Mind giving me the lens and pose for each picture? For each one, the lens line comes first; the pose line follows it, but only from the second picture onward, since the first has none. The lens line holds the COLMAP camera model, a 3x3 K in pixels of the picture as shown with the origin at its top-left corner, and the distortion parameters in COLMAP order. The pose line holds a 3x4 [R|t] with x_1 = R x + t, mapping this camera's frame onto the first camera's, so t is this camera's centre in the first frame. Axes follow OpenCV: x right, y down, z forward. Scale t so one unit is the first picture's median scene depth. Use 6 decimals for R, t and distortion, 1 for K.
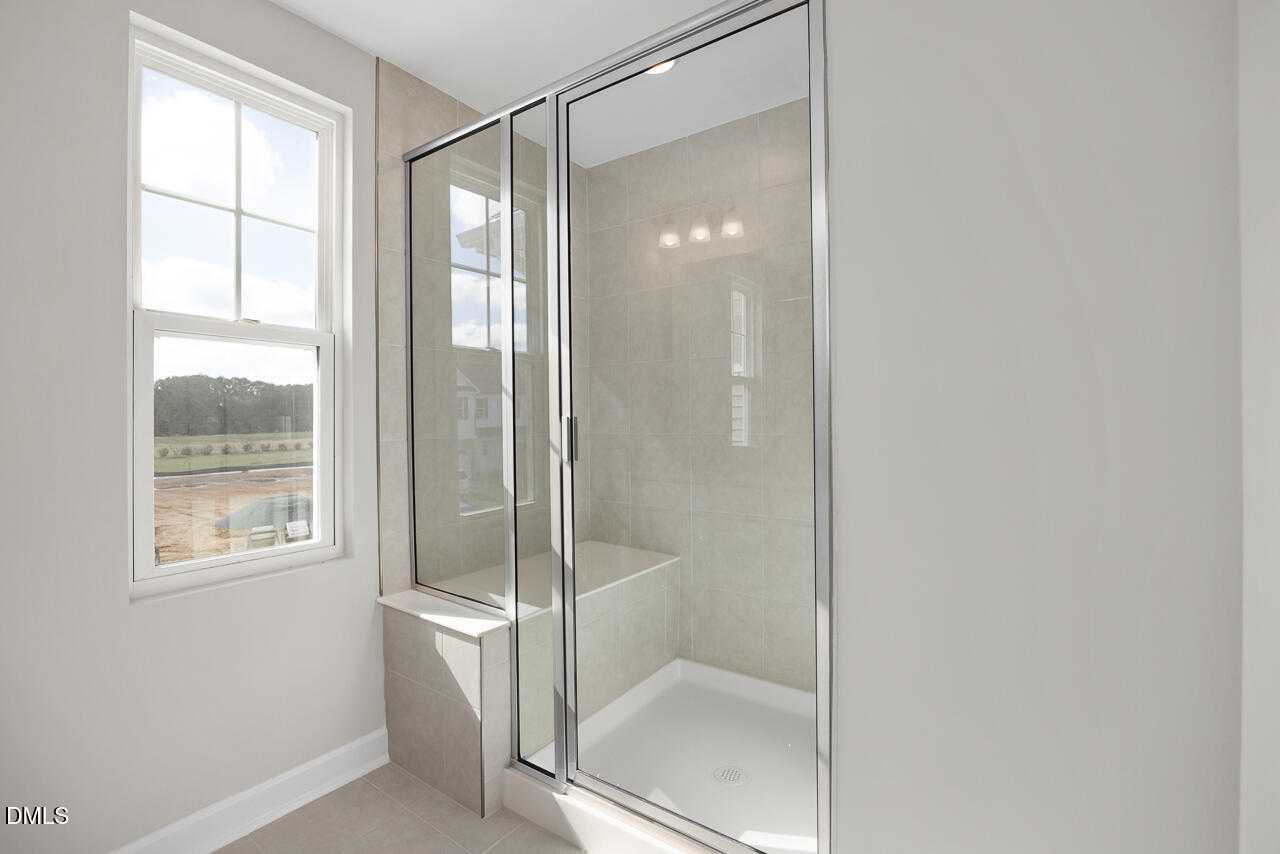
lens RADIAL K [[578.7, 0, 636.1], [0, 578.7, 414.9], [0, 0, 1]] dist [-0.016829, -0.000970]
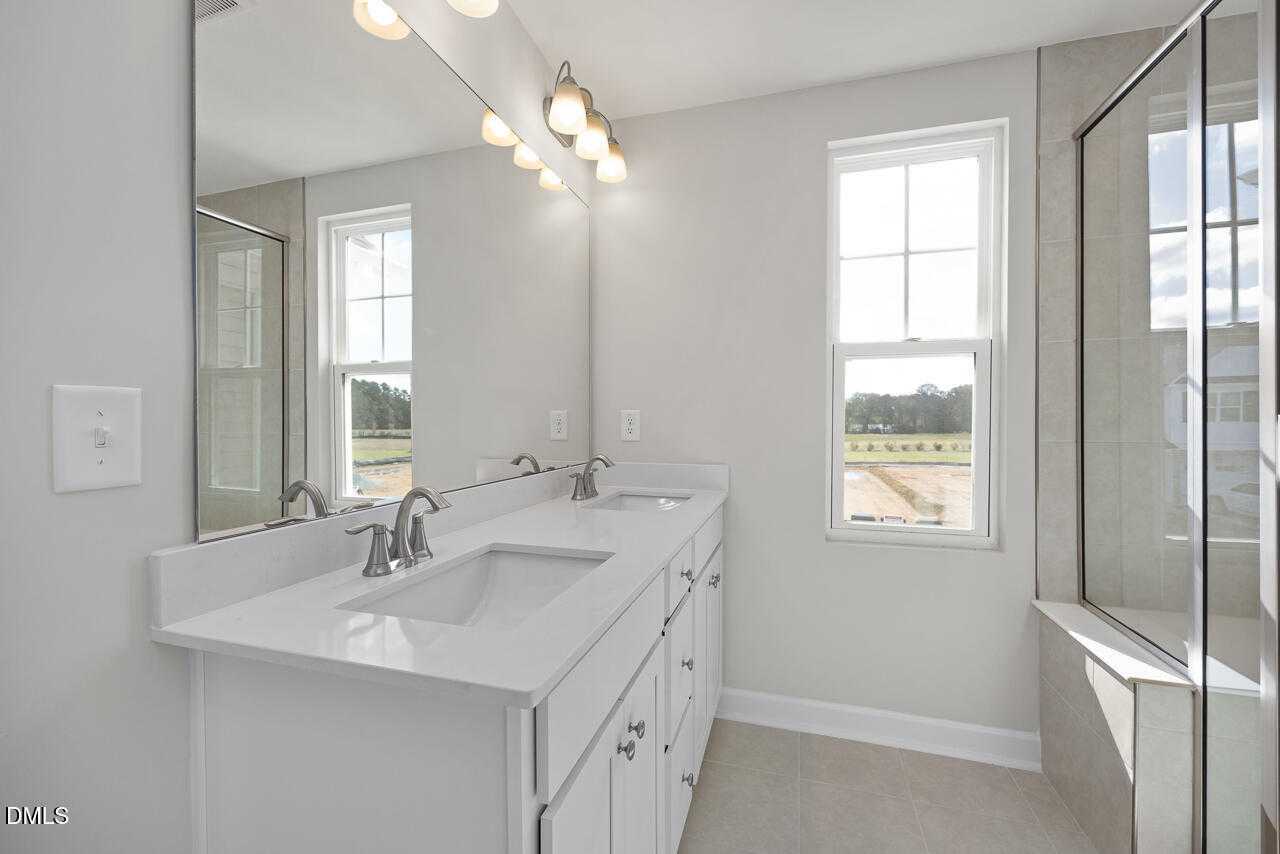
lens RADIAL K [[514.8, 0, 641.0], [0, 514.8, 416.5], [0, 0, 1]] dist [0.000383, -0.000283]
pose [[0.323025, -0.000607, -0.946390, 0.174227], [0.006314, 0.999979, 0.001513, -0.002552], [0.946369, -0.006465, 0.323022, 0.080012]]
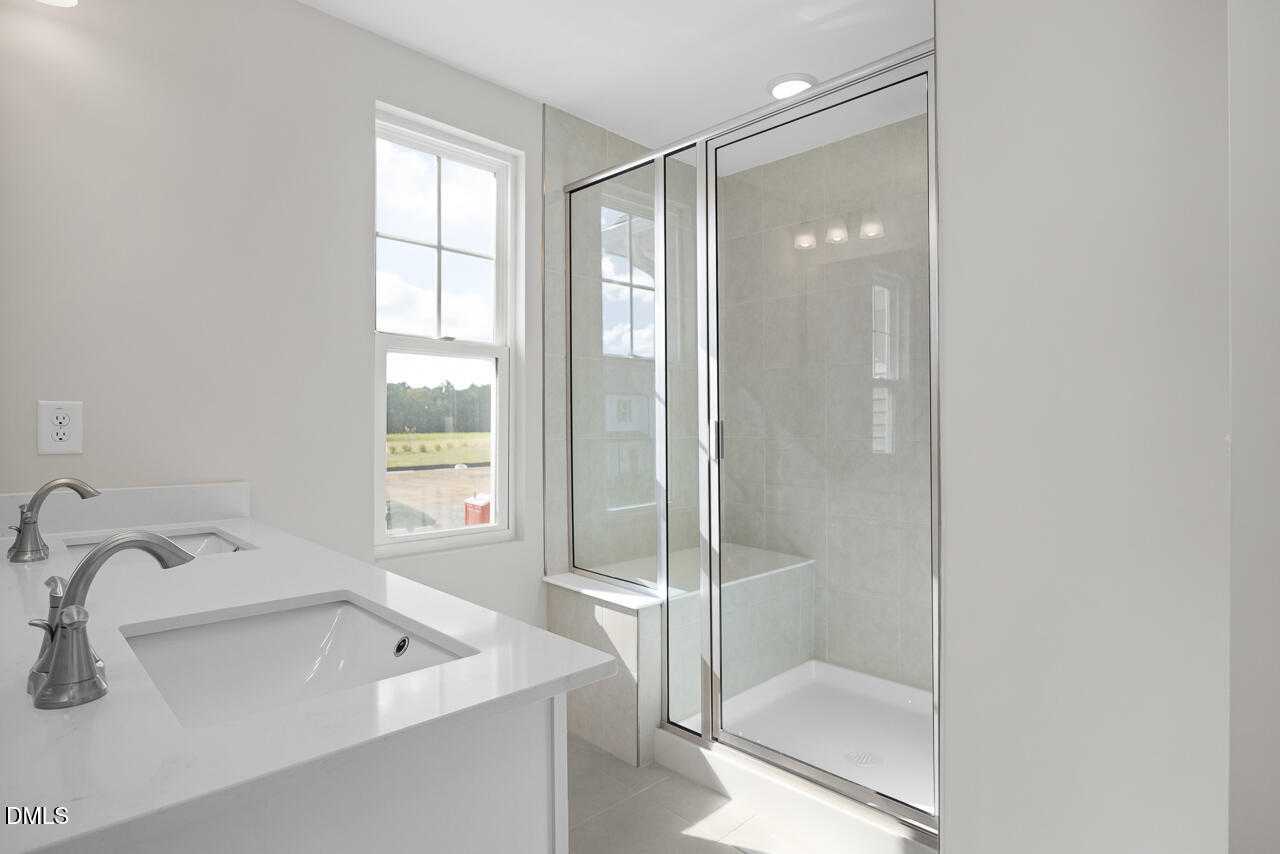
lens RADIAL K [[677.8, 0, 643.7], [0, 677.8, 397.7], [0, 0, 1]] dist [0.000087, 0.001124]
pose [[0.985000, 0.005519, -0.172468, -0.021631], [-0.010653, 0.999527, -0.028855, -0.001655], [0.172227, 0.030260, 0.984592, -0.306811]]
